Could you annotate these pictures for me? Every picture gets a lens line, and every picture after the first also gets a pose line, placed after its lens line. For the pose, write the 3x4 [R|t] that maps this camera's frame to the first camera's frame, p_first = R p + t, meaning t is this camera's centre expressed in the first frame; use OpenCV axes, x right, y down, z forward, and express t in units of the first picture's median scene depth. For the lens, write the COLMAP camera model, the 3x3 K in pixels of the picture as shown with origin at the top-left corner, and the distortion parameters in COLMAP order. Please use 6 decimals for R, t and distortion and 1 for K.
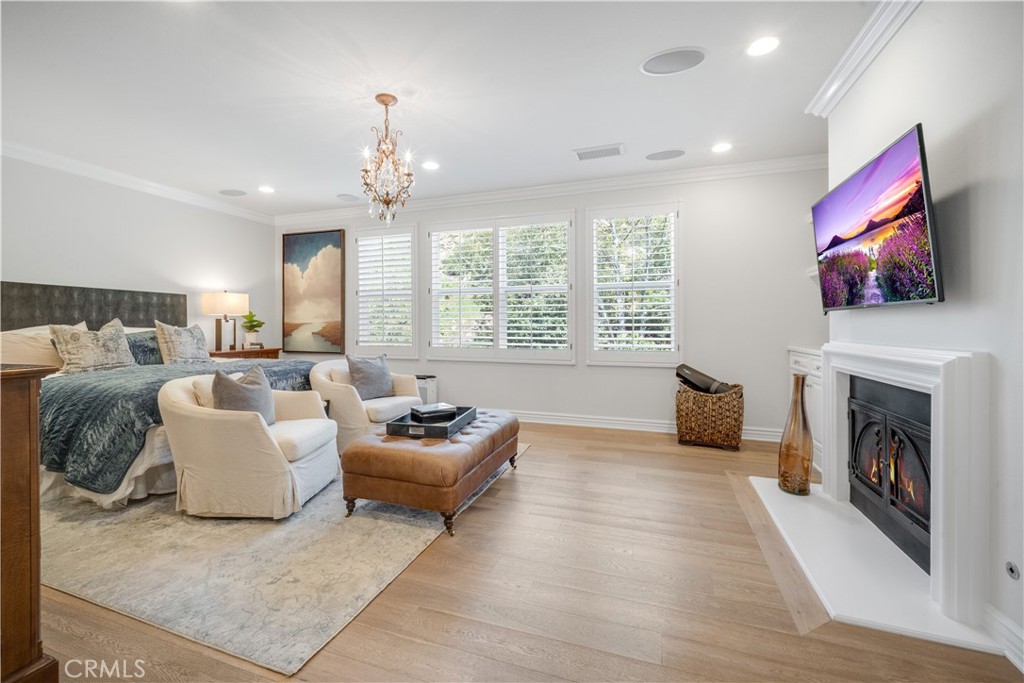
lens RADIAL K [[424.7, 0, 507.2], [0, 424.7, 324.1], [0, 0, 1]] dist [0.000396, -0.000013]
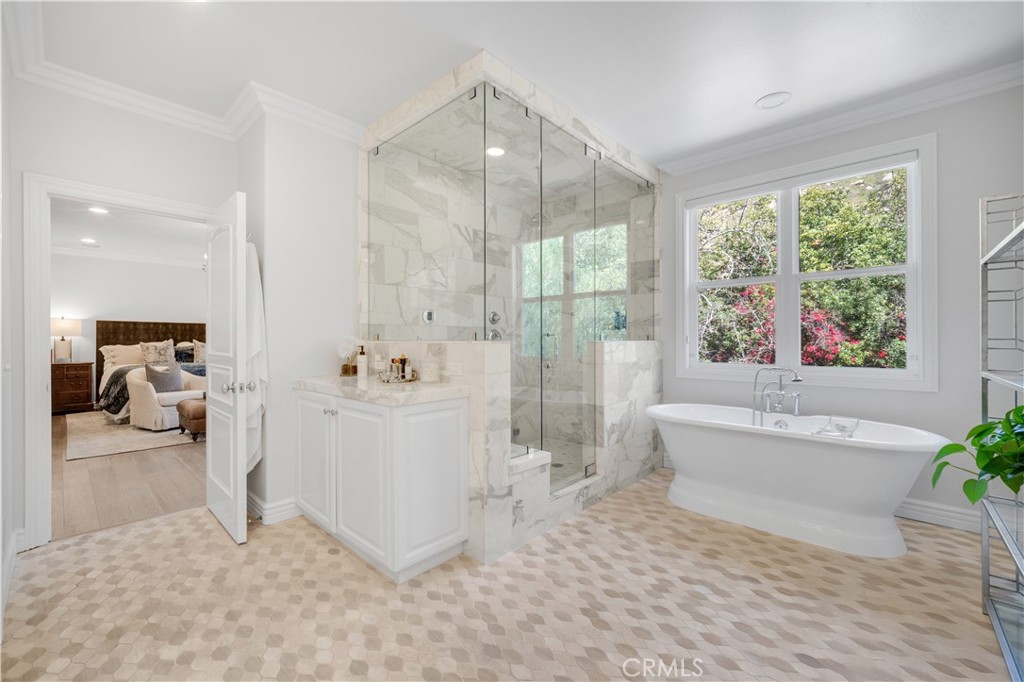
lens RADIAL K [[424.7, 0, 507.2], [0, 424.7, 323.6], [0, 0, 1]] dist [0.000396, -0.000013]
pose [[0.911944, -0.015385, -0.410025, 1.300821], [-0.000929, 0.999217, -0.039557, -0.006518], [0.410313, 0.036455, 0.911216, -0.172023]]
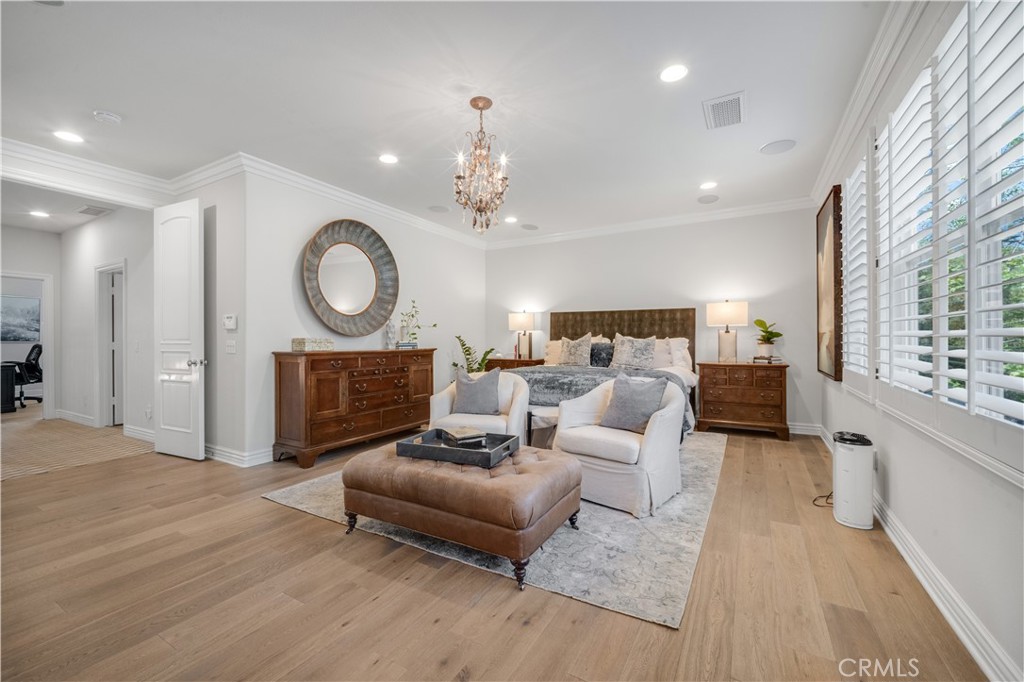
lens RADIAL K [[419.0, 0, 512.0], [0, 419.0, 341.0], [0, 0, 1]] dist [0.000094, 0.000000]
pose [[-0.182603, 0.009309, -0.983143, 0.495050], [0.005660, 0.999949, 0.008417, 0.003415], [0.983170, -0.004027, -0.182646, 0.956958]]
